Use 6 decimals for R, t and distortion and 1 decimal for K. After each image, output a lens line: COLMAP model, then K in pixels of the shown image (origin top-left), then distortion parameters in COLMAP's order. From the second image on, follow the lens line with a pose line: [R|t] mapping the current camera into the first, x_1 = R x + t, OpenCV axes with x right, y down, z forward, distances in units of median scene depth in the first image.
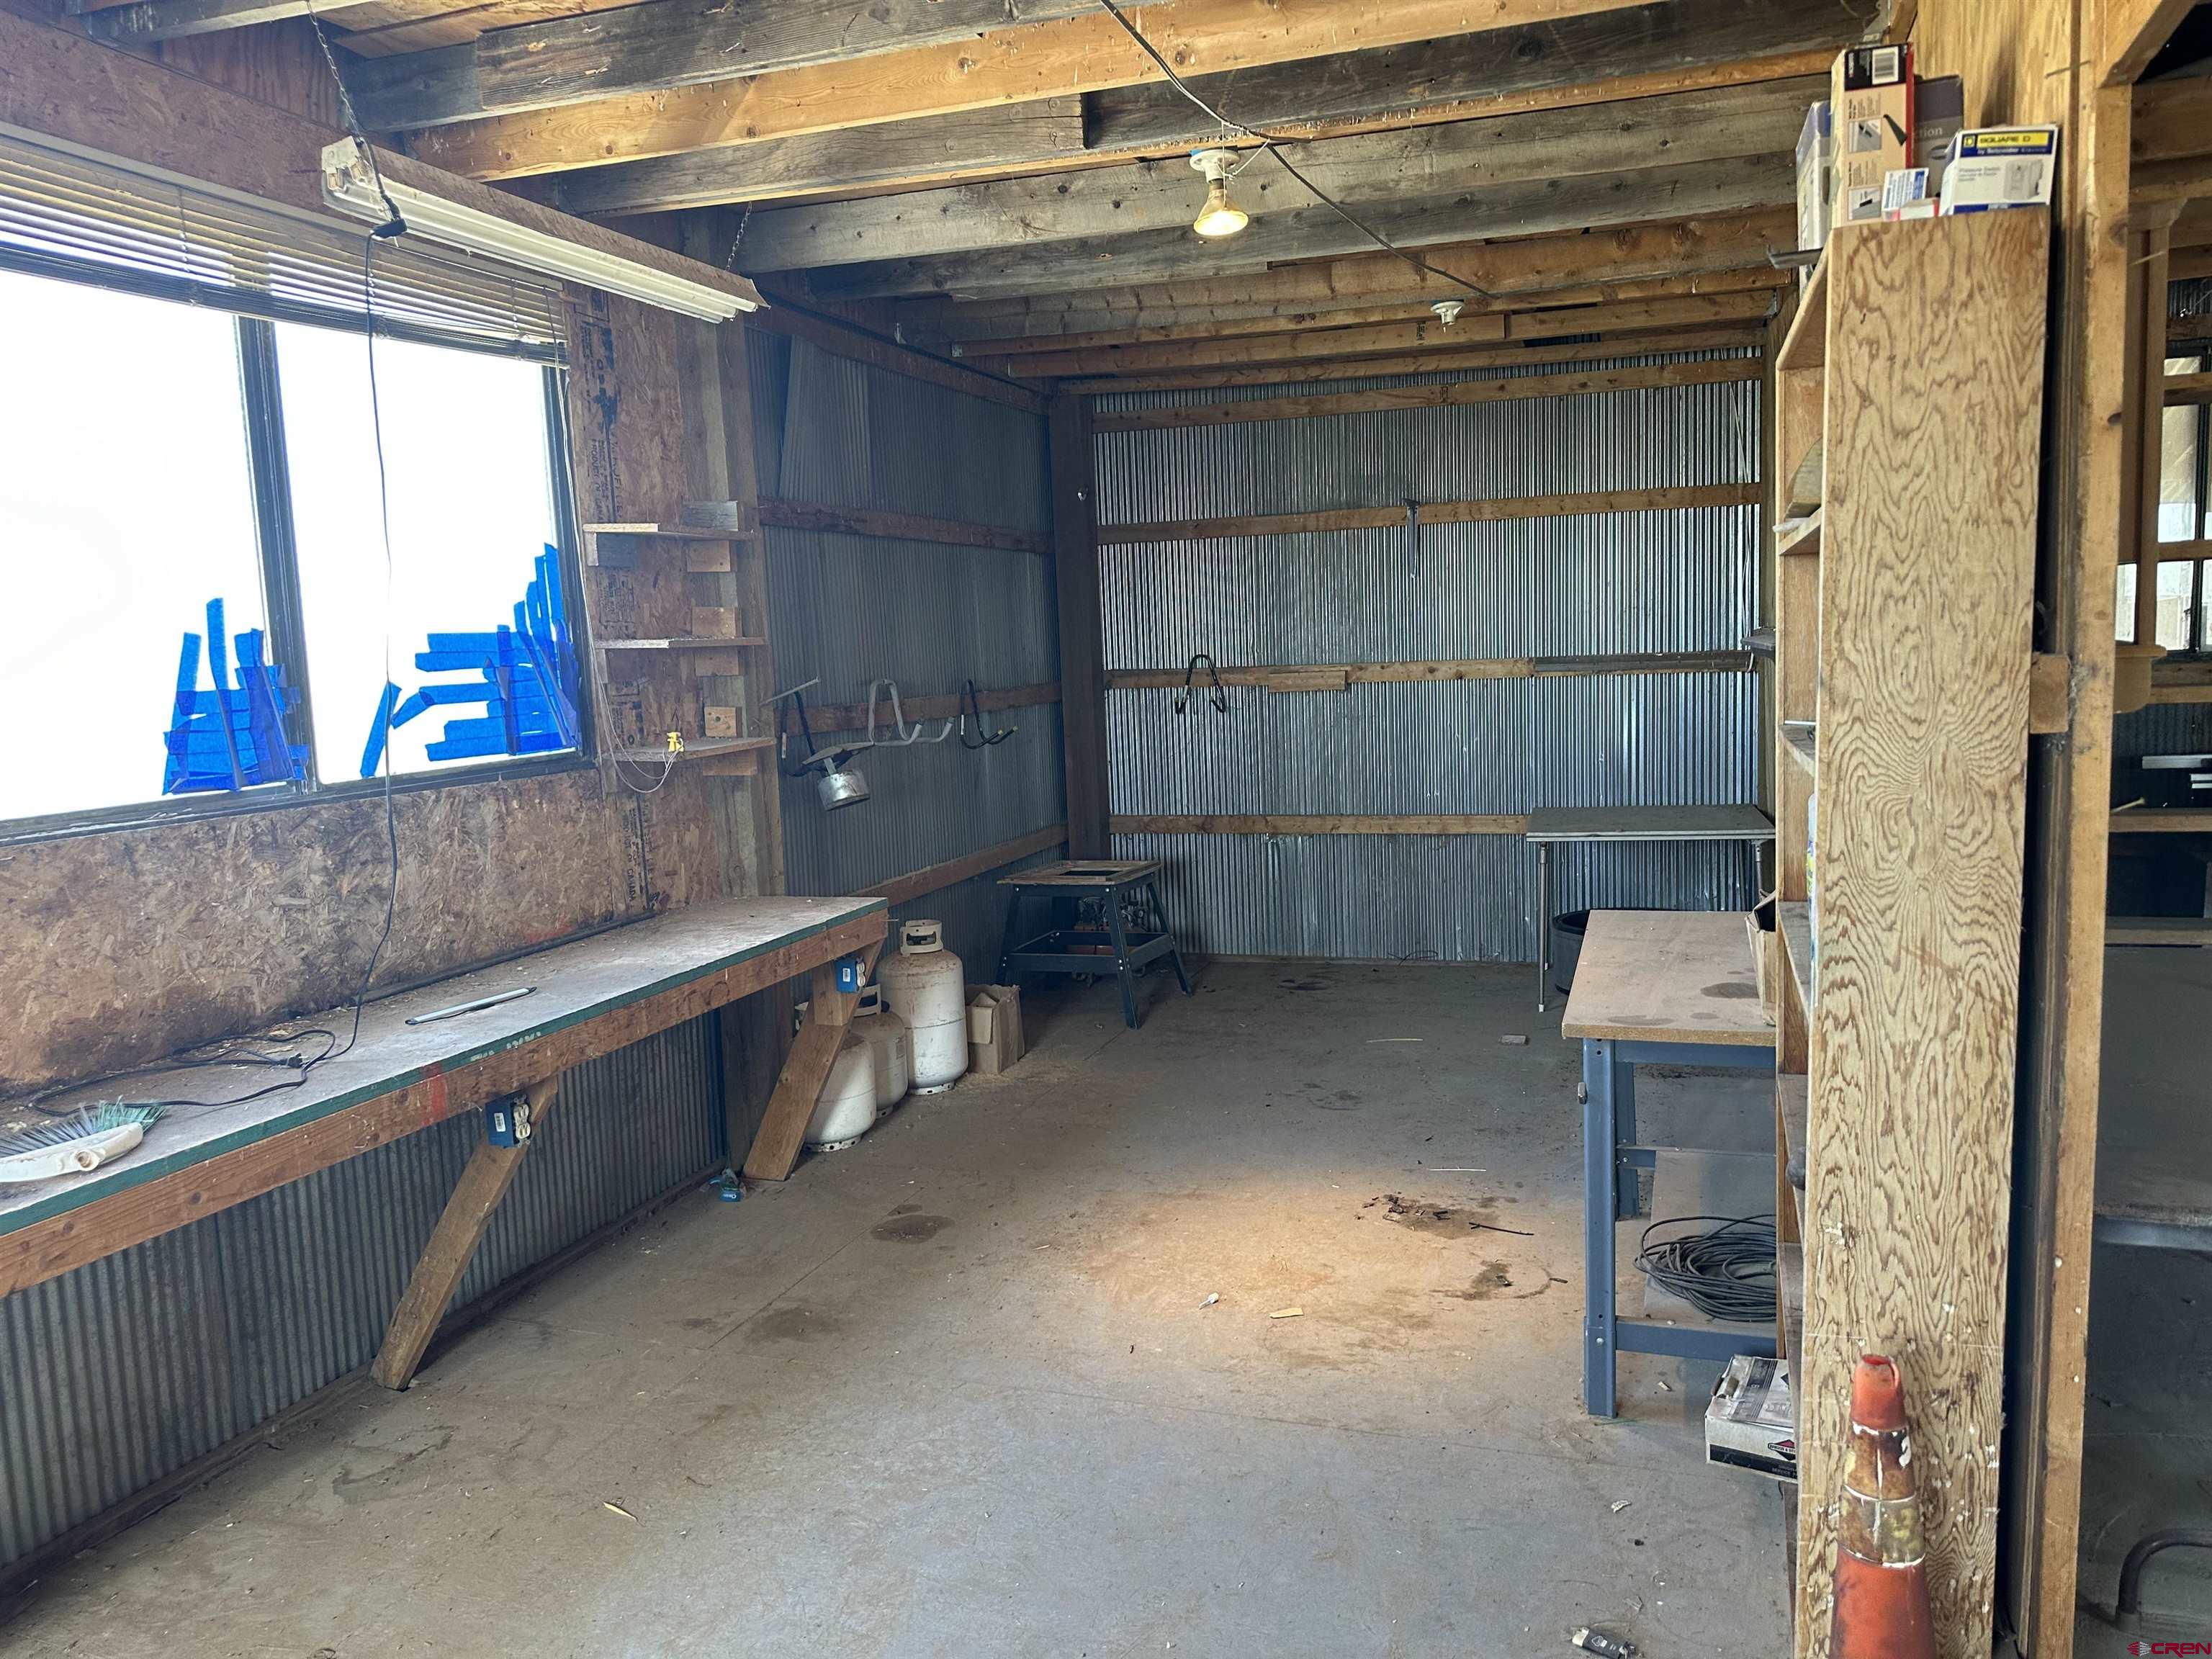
lens RADIAL K [[1512.1, 0, 1054.3], [0, 1512.1, 850.7], [0, 0, 1]] dist [0.177010, -0.313343]
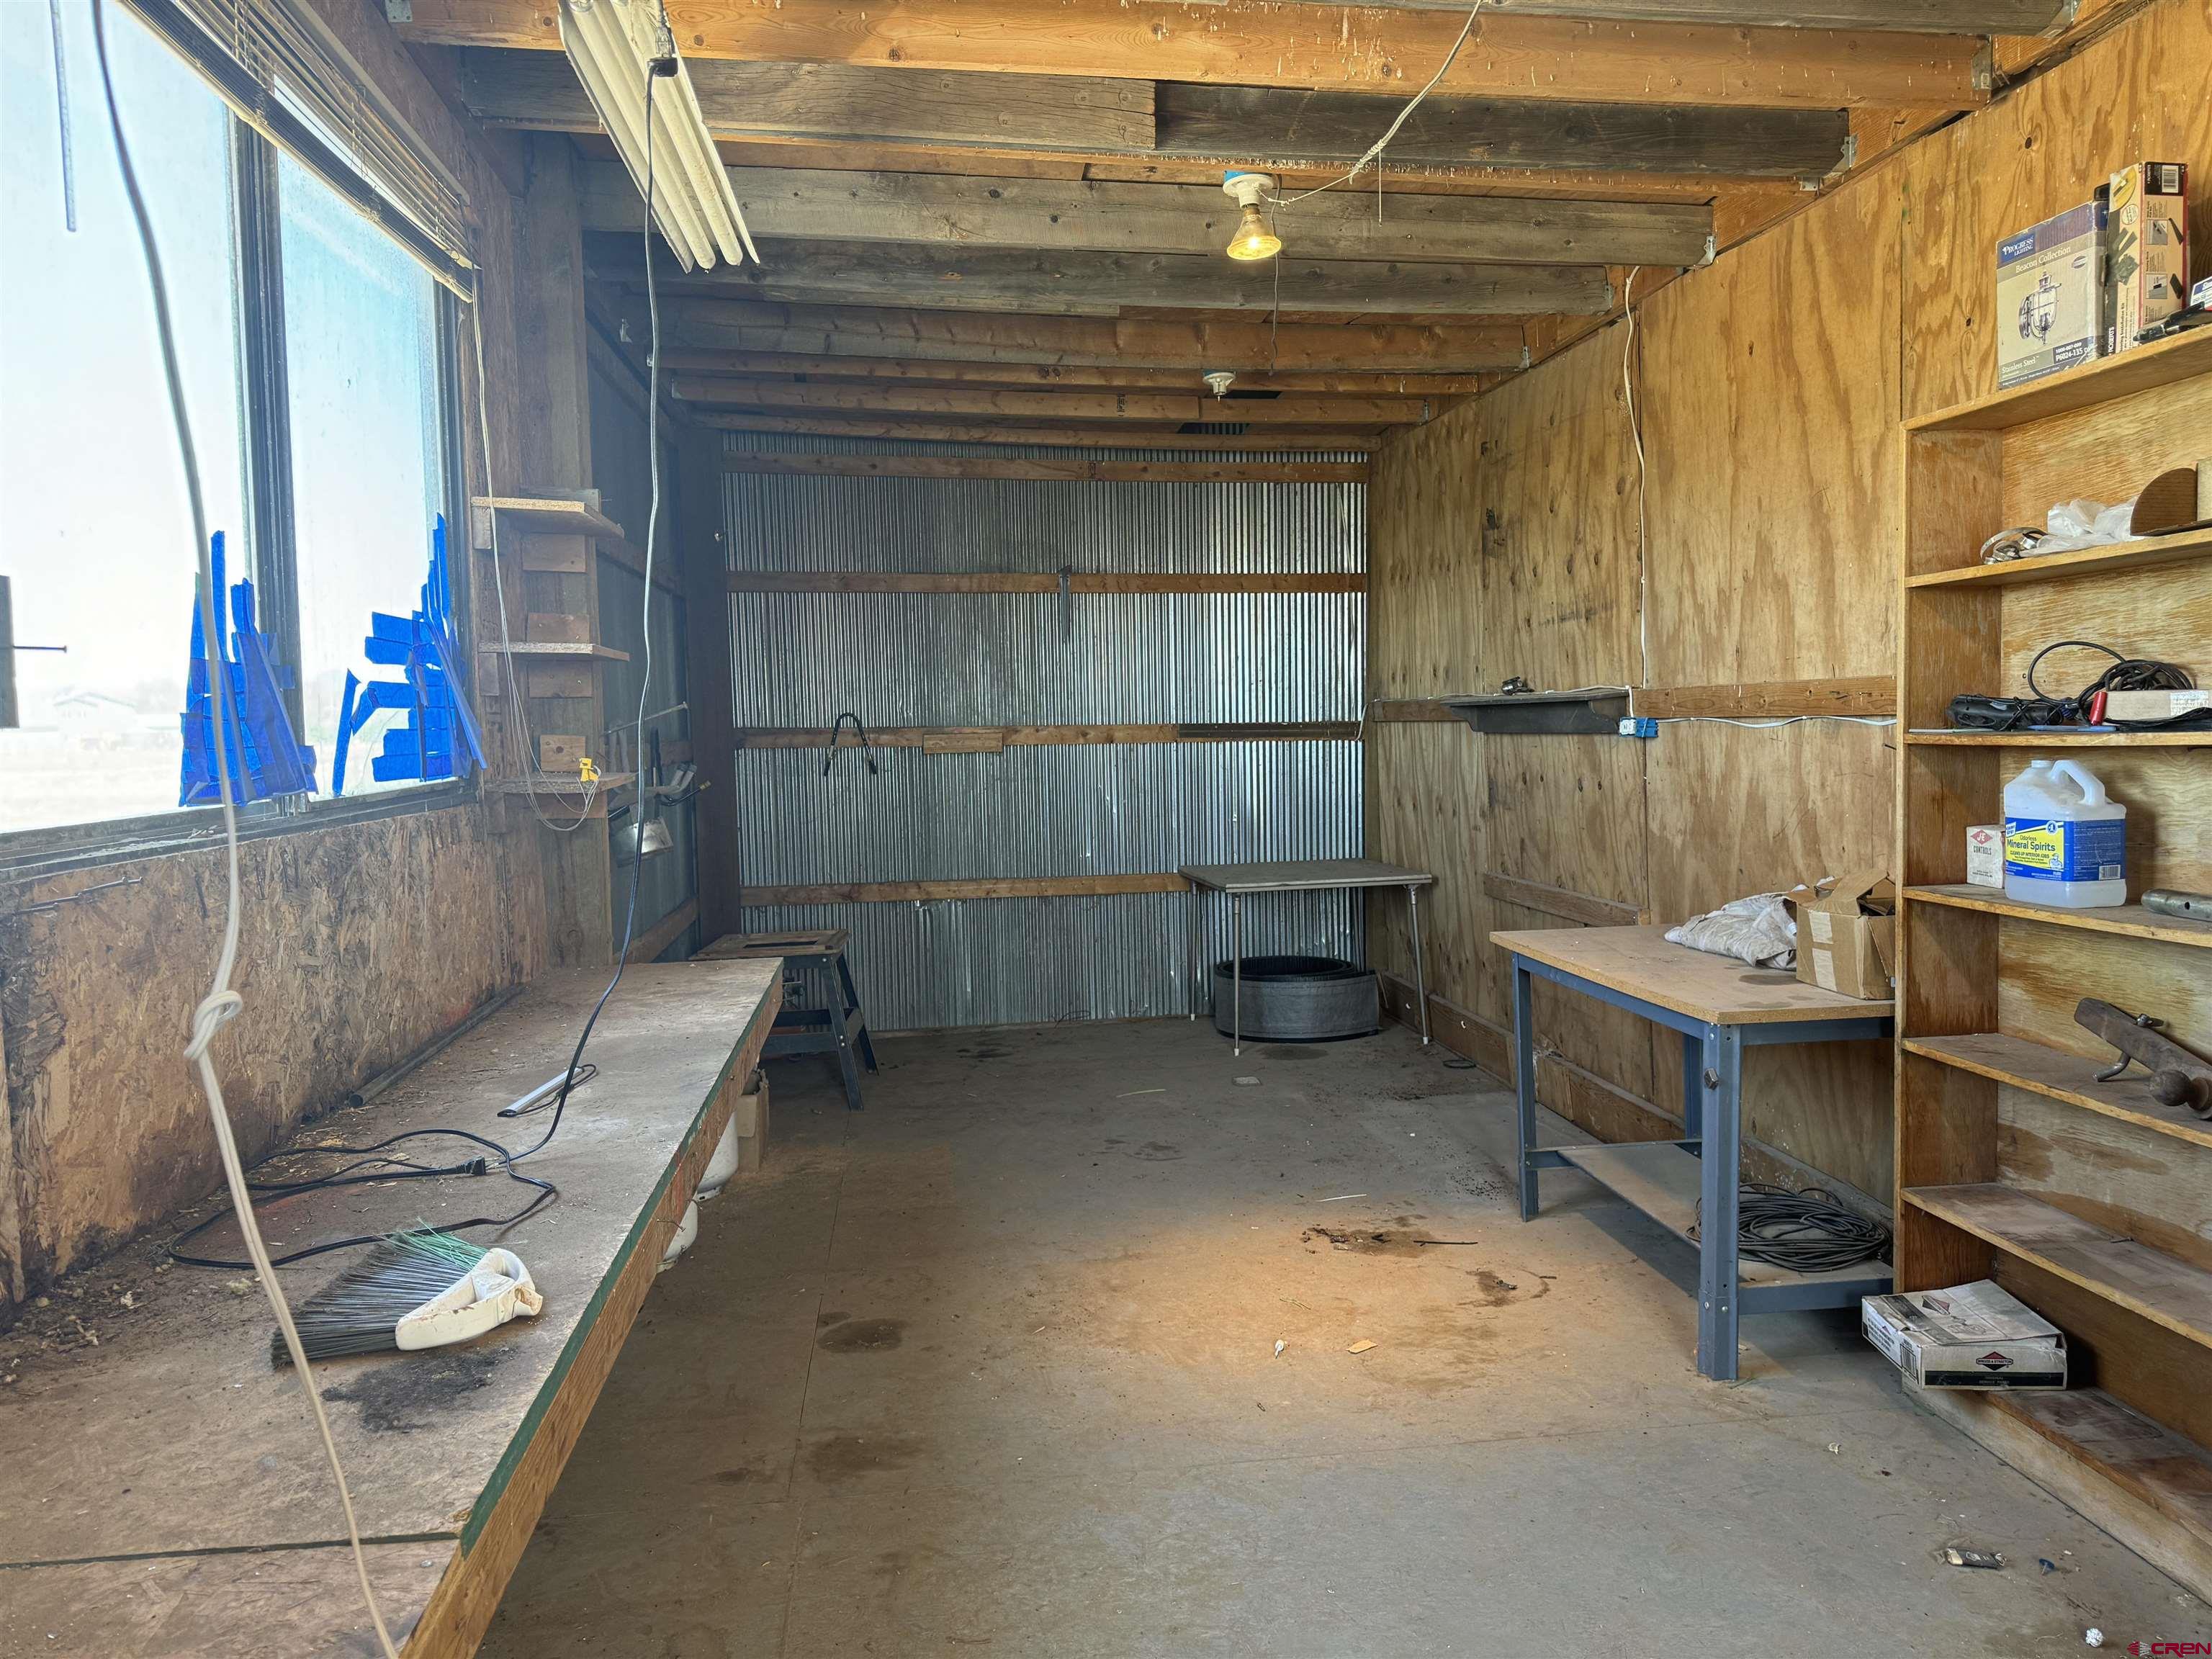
lens RADIAL K [[1542.5, 0, 1112.8], [0, 1542.5, 850.8], [0, 0, 1]] dist [0.117263, -0.198191]
pose [[0.896548, -0.014836, 0.442697, -0.371641], [0.042253, 0.997746, -0.052134, 0.027490], [-0.440926, 0.065446, 0.895154, 0.140240]]
